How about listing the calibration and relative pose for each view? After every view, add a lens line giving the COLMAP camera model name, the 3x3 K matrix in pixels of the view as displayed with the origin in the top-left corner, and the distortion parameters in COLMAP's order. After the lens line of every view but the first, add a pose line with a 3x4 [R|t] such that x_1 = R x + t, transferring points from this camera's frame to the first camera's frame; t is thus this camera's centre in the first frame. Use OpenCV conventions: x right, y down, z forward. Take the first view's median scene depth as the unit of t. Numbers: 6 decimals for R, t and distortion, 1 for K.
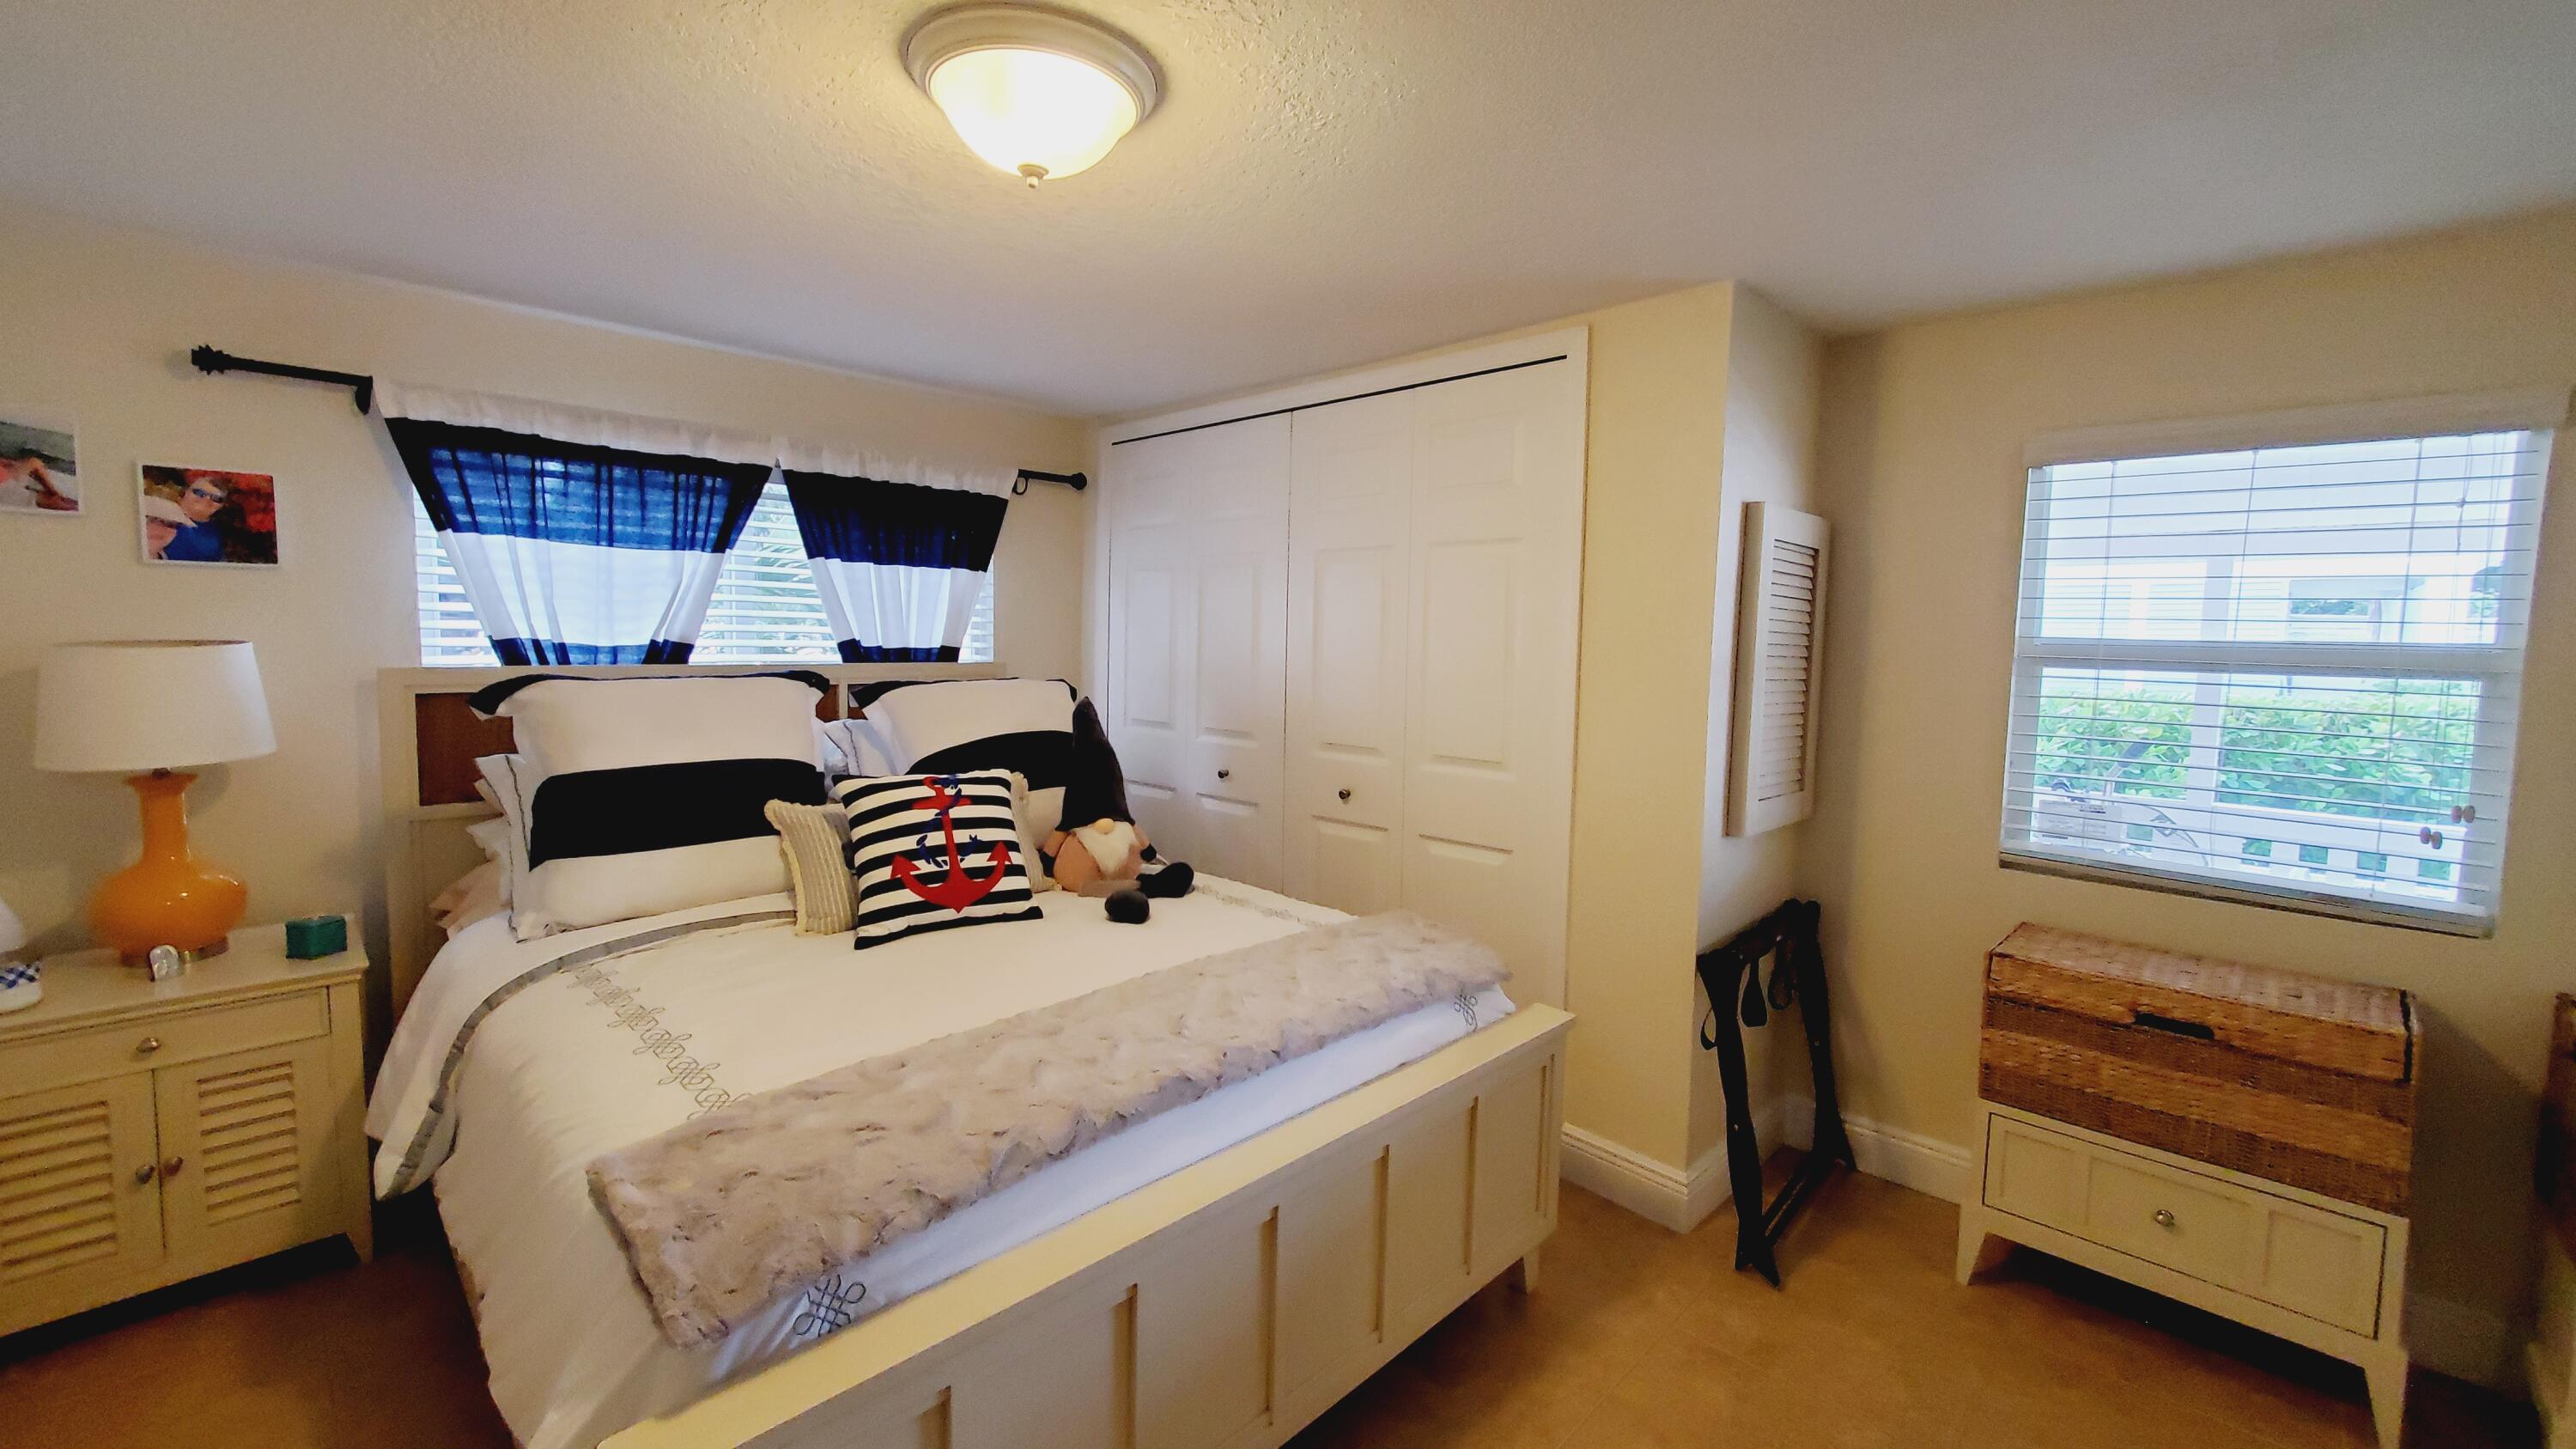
lens RADIAL K [[1022.7, 0, 1271.0], [0, 1022.7, 715.8], [0, 0, 1]] dist [0.005887, -0.000685]
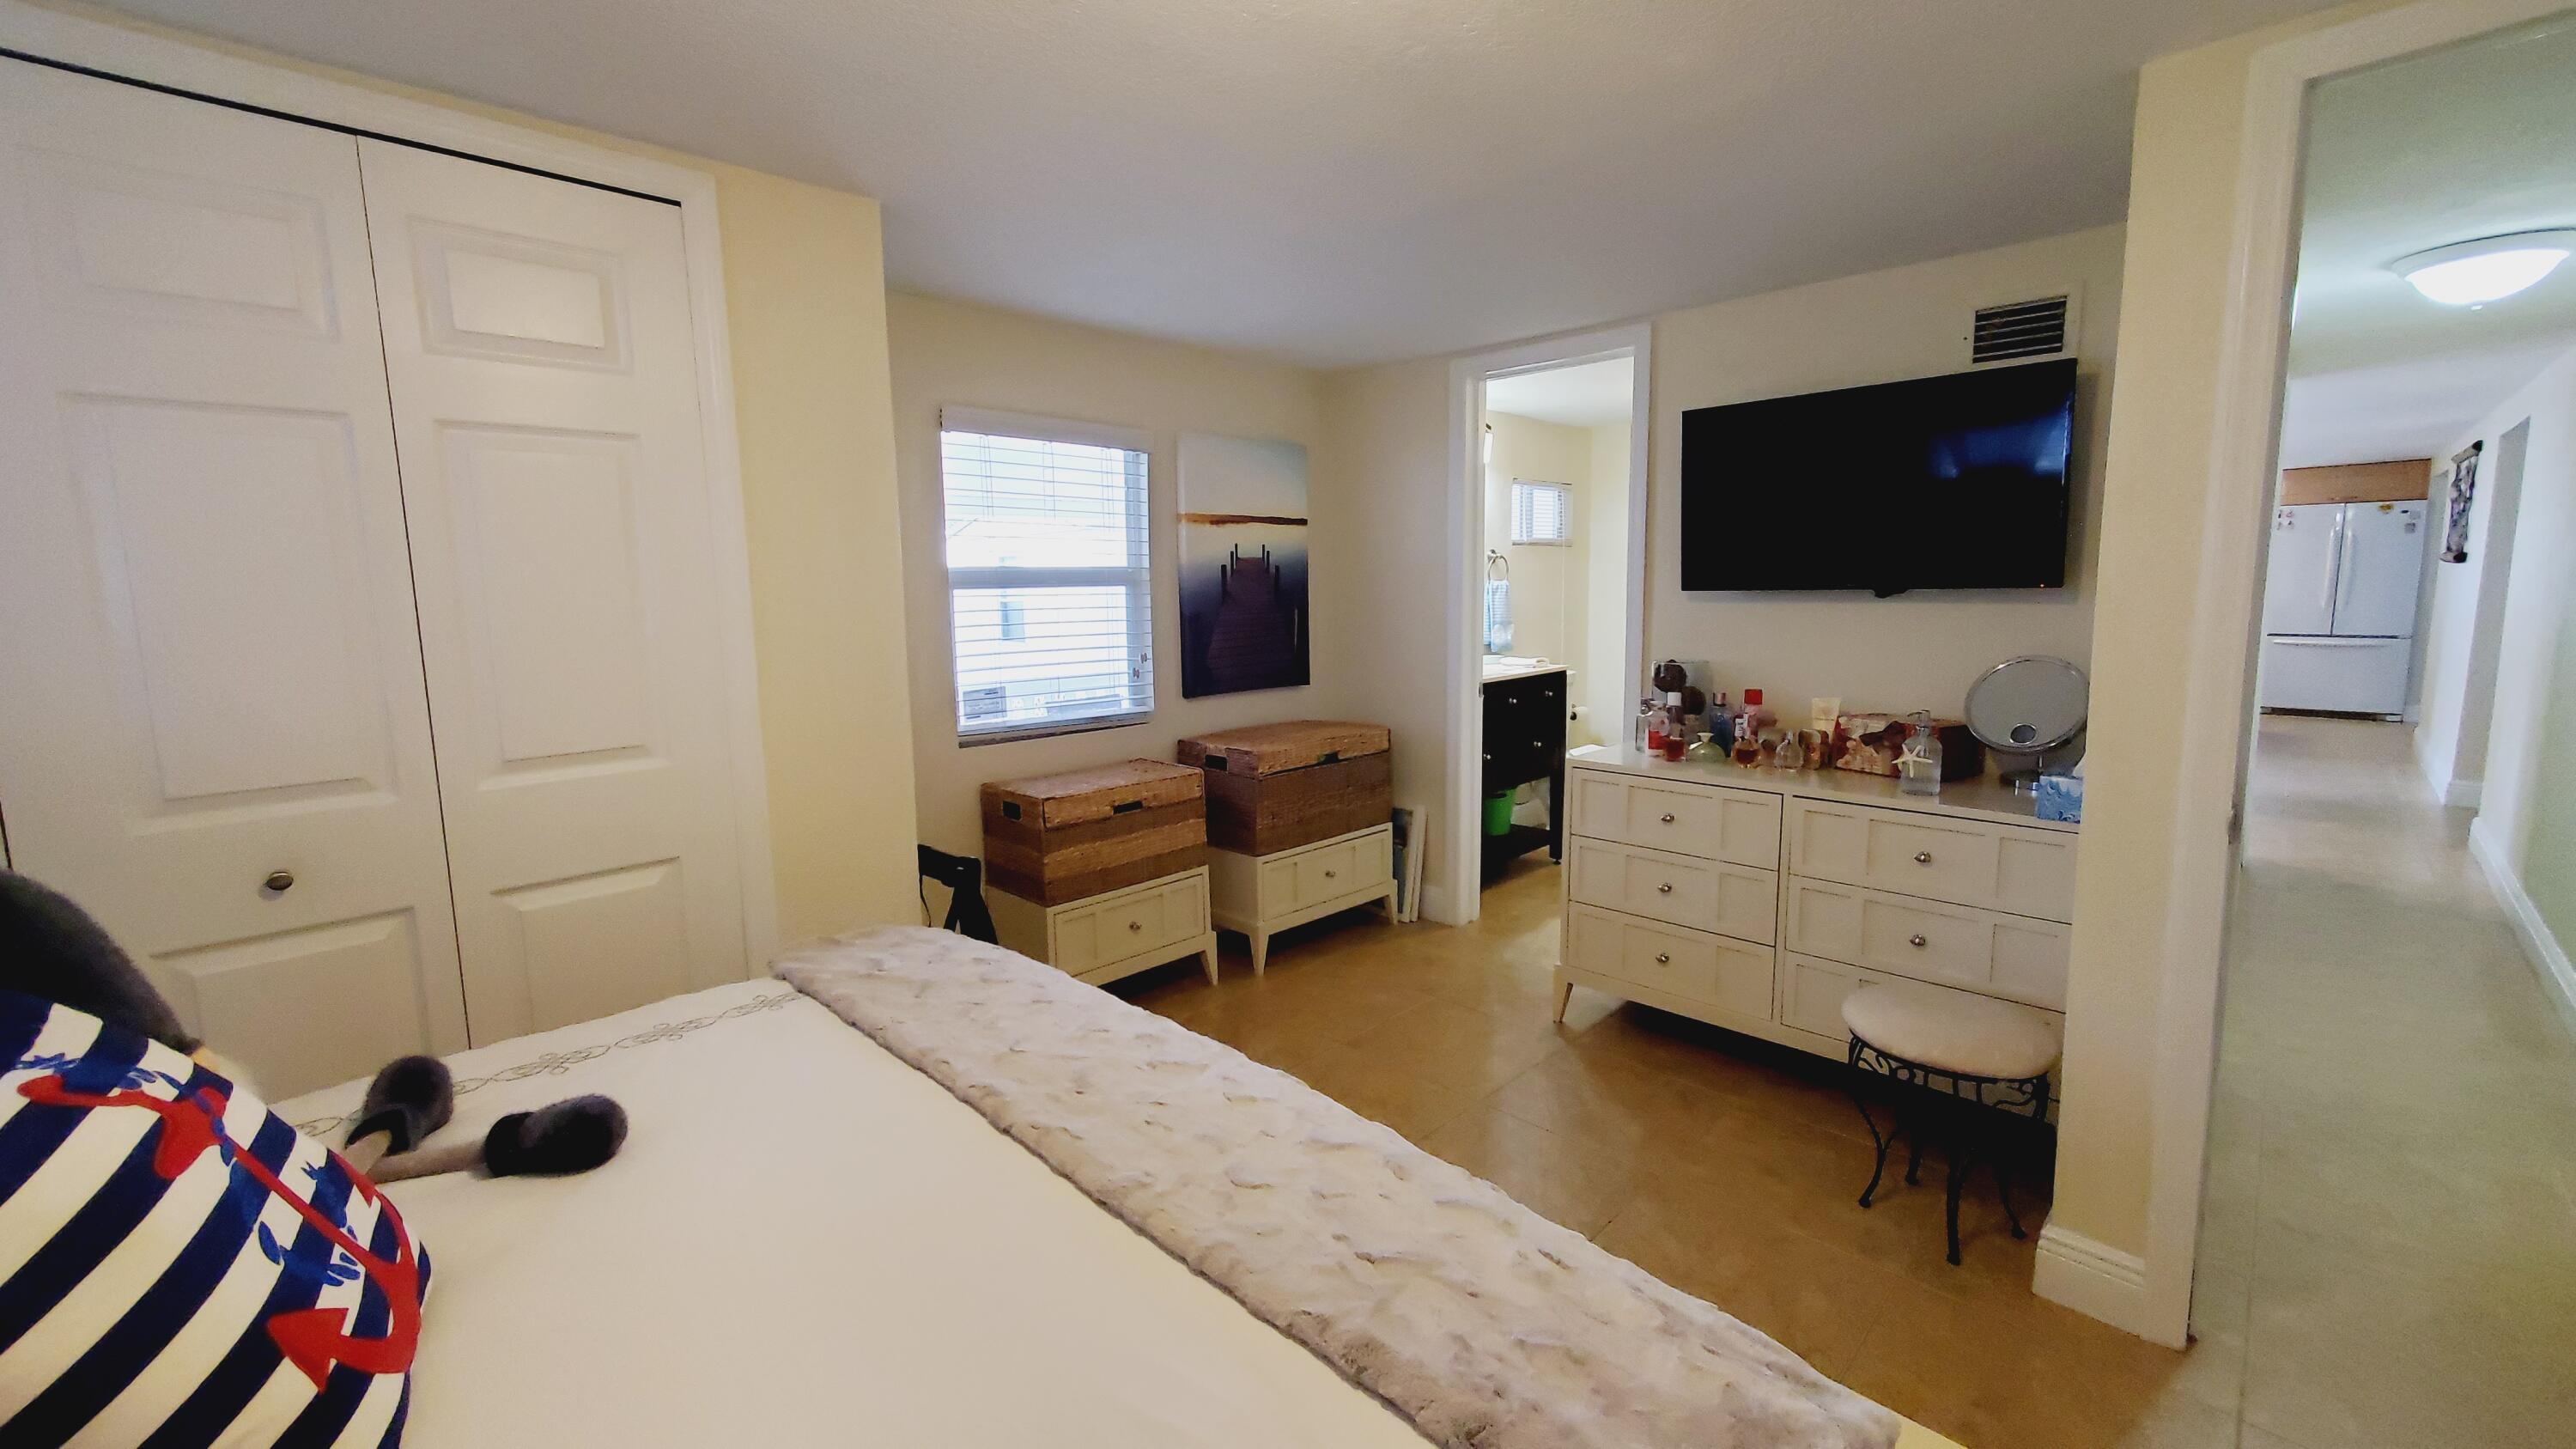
lens RADIAL K [[1022.7, 0, 1285.0], [0, 1022.7, 717.4], [0, 0, 1]] dist [0.005887, -0.000685]
pose [[0.009026, -0.159171, 0.987210, -0.628992], [0.093638, 0.983047, 0.157643, -0.060753], [-0.995565, 0.091018, 0.023778, 0.660965]]
